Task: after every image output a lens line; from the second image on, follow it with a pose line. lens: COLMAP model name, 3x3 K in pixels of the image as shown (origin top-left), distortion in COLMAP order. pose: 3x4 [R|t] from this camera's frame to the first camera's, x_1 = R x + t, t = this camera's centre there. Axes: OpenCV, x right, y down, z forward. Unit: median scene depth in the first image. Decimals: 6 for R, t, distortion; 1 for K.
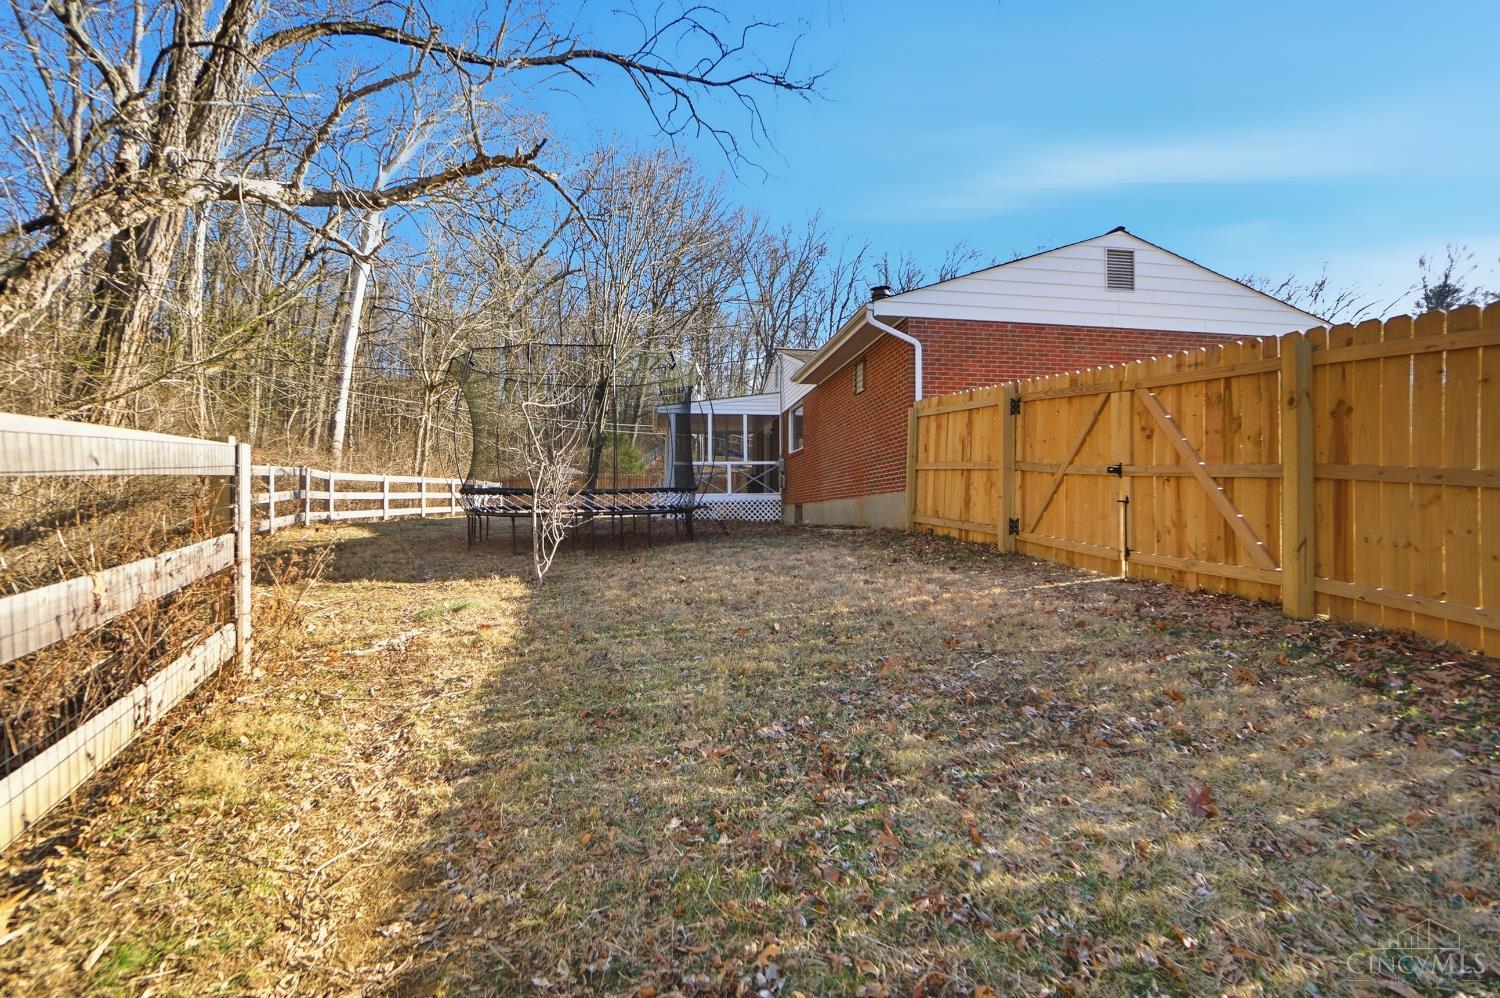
lens RADIAL K [[680.9, 0, 740.8], [0, 680.9, 509.9], [0, 0, 1]] dist [-0.070987, 0.025095]
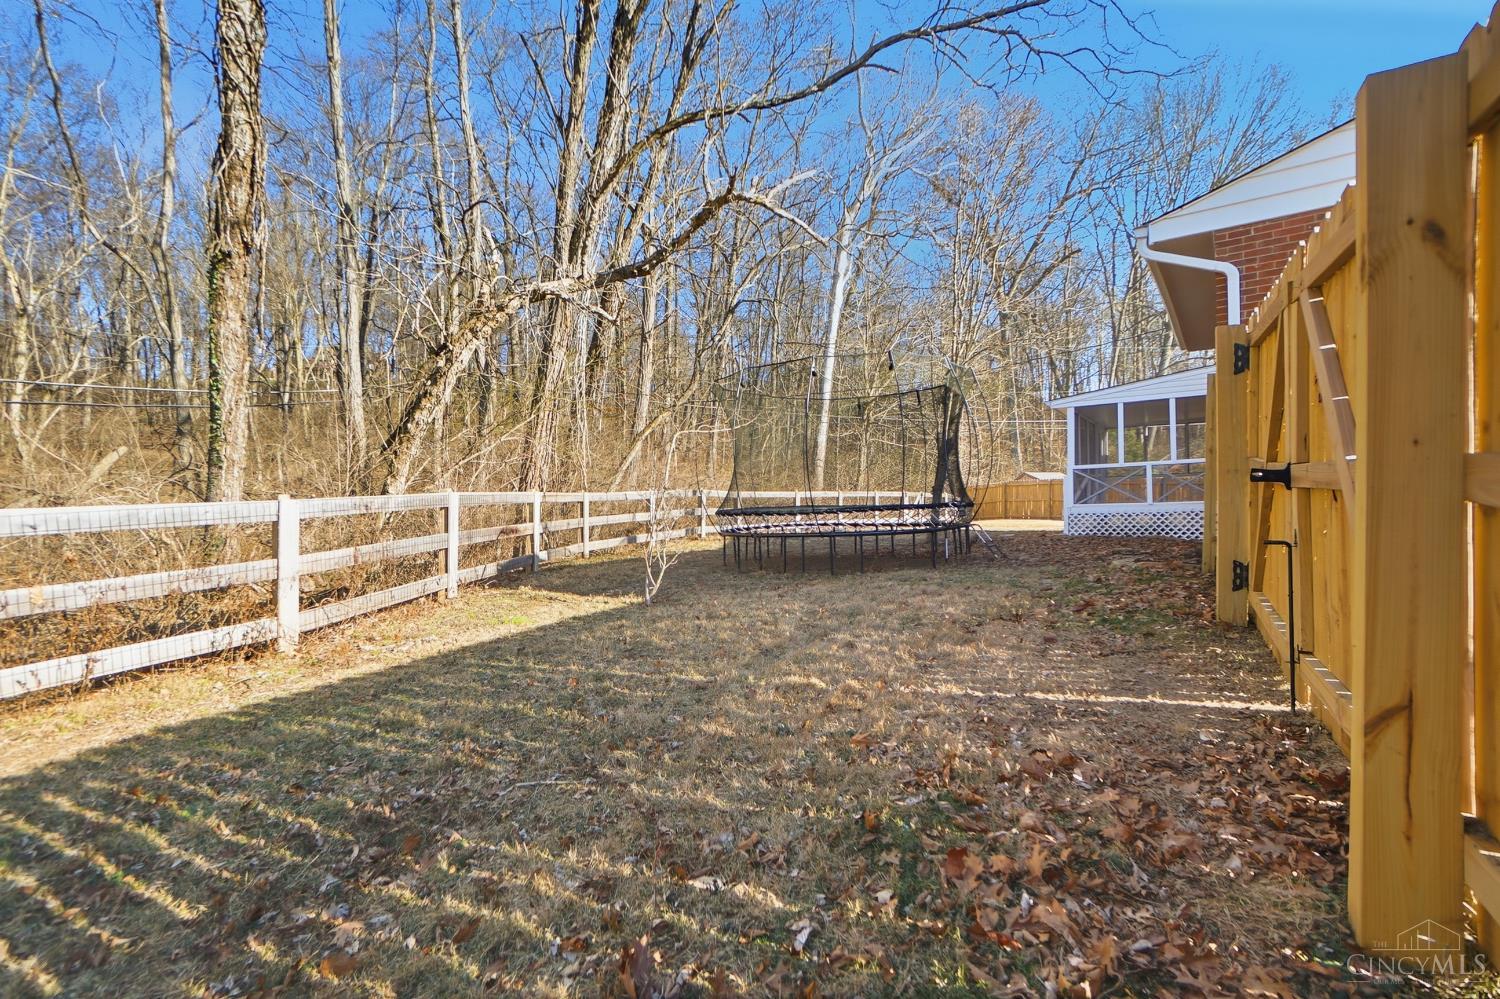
lens RADIAL K [[680.9, 0, 740.8], [0, 680.9, 510.4], [0, 0, 1]] dist [-0.070987, 0.025095]
pose [[0.692962, -0.008568, -0.720923, 0.300165], [0.005271, 0.999963, -0.006818, -0.017214], [0.720955, 0.000925, 0.692981, 0.198500]]
